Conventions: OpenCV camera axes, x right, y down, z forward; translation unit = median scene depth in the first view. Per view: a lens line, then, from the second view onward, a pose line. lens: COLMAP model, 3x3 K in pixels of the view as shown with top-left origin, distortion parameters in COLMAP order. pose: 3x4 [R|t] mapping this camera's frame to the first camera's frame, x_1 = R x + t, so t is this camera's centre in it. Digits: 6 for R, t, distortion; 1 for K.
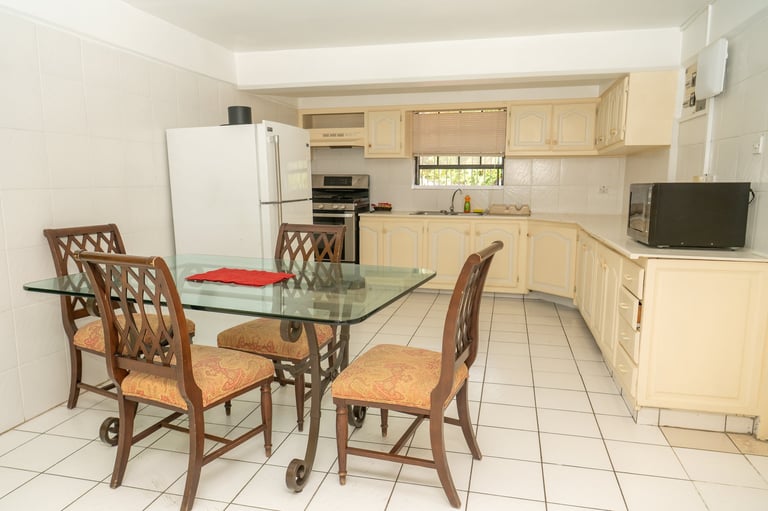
lens RADIAL K [[517.0, 0, 382.0], [0, 517.0, 257.3], [0, 0, 1]] dist [-0.009619, 0.002974]
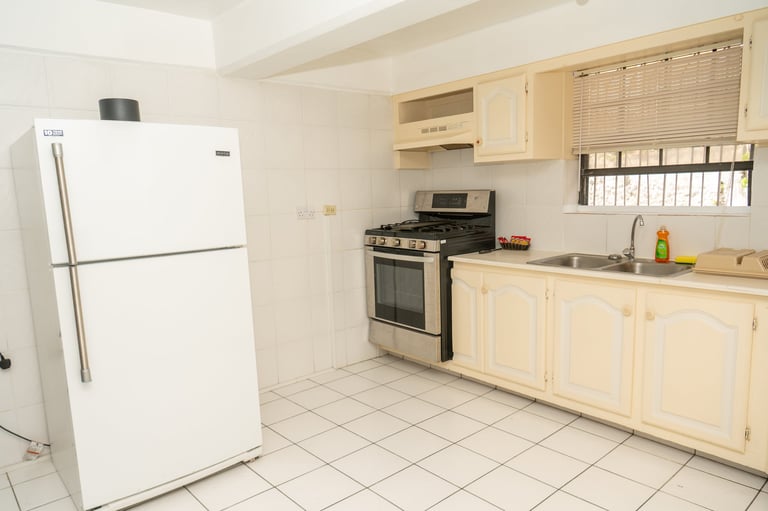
lens RADIAL K [[517.0, 0, 386.1], [0, 517.0, 258.4], [0, 0, 1]] dist [-0.009619, 0.002974]
pose [[0.820214, 0.049223, -0.569935, 0.221572], [-0.052391, 0.998568, 0.010845, -0.079129], [0.569653, 0.020964, 0.821618, 0.432051]]
